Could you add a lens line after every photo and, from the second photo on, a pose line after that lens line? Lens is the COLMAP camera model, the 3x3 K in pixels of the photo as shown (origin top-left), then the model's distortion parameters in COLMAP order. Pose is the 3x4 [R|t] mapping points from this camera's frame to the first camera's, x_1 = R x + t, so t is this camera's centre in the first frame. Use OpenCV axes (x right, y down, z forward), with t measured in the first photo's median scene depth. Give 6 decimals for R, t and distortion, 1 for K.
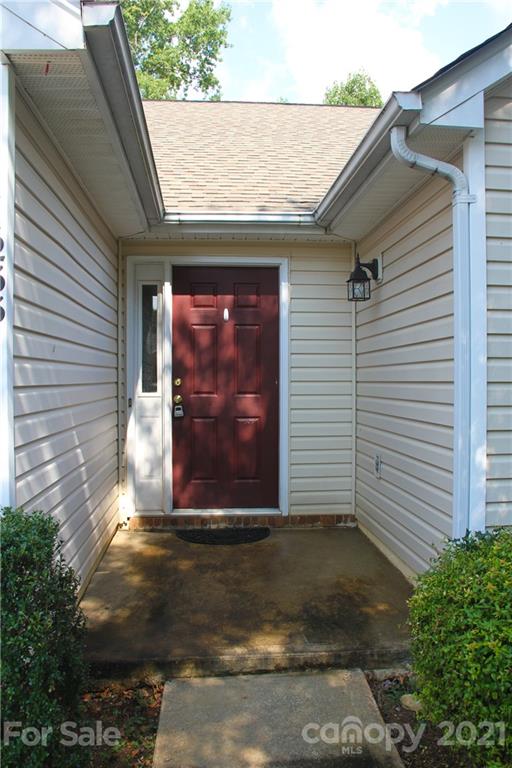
lens RADIAL K [[650.0, 0, 271.8], [0, 650.0, 391.0], [0, 0, 1]] dist [-0.167686, 0.139245]
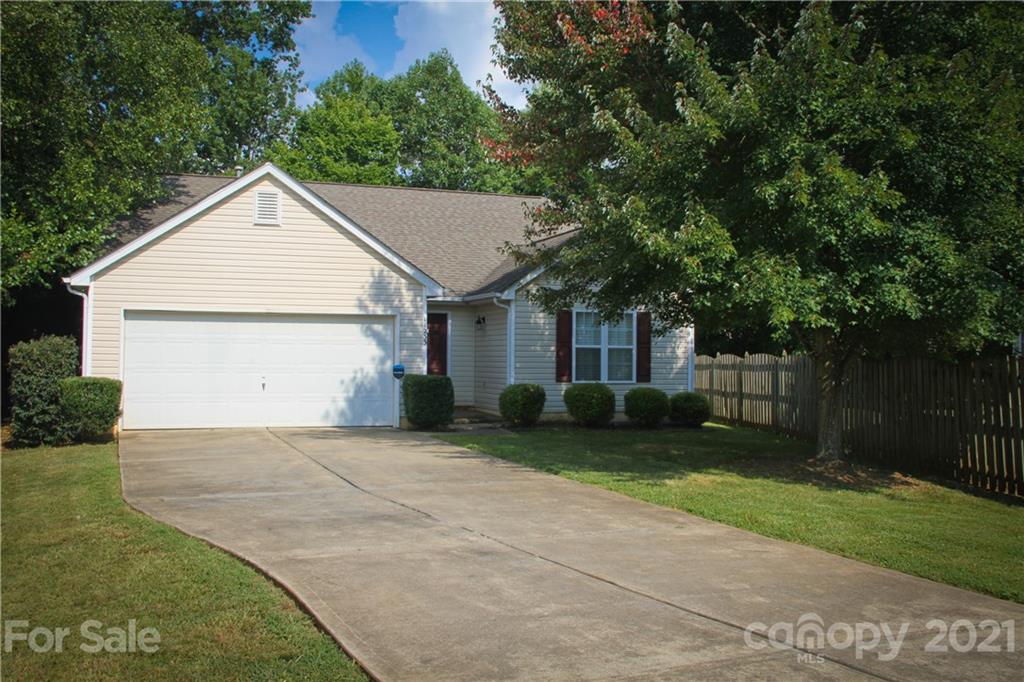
lens RADIAL K [[972.3, 0, 510.8], [0, 972.3, 307.9], [0, 0, 1]] dist [-0.003824, -0.000260]
pose [[0.969341, 0.024123, 0.244534, -0.727064], [-0.006973, 0.997469, -0.070757, 0.068107], [-0.245622, 0.066882, 0.967056, -3.000227]]
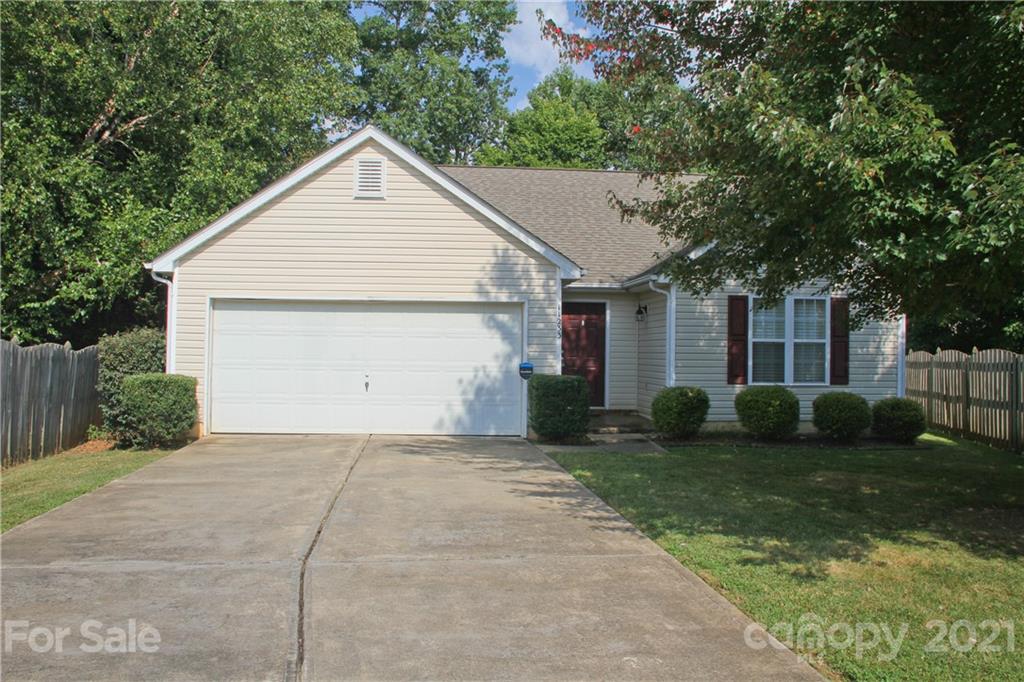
lens RADIAL K [[874.1, 0, 529.8], [0, 874.1, 321.4], [0, 0, 1]] dist [-0.140889, 0.163659]
pose [[0.999875, 0.015107, 0.004633, -0.276505], [-0.014841, 0.998488, -0.052922, 0.043924], [-0.005426, 0.052847, 0.998588, -2.138987]]
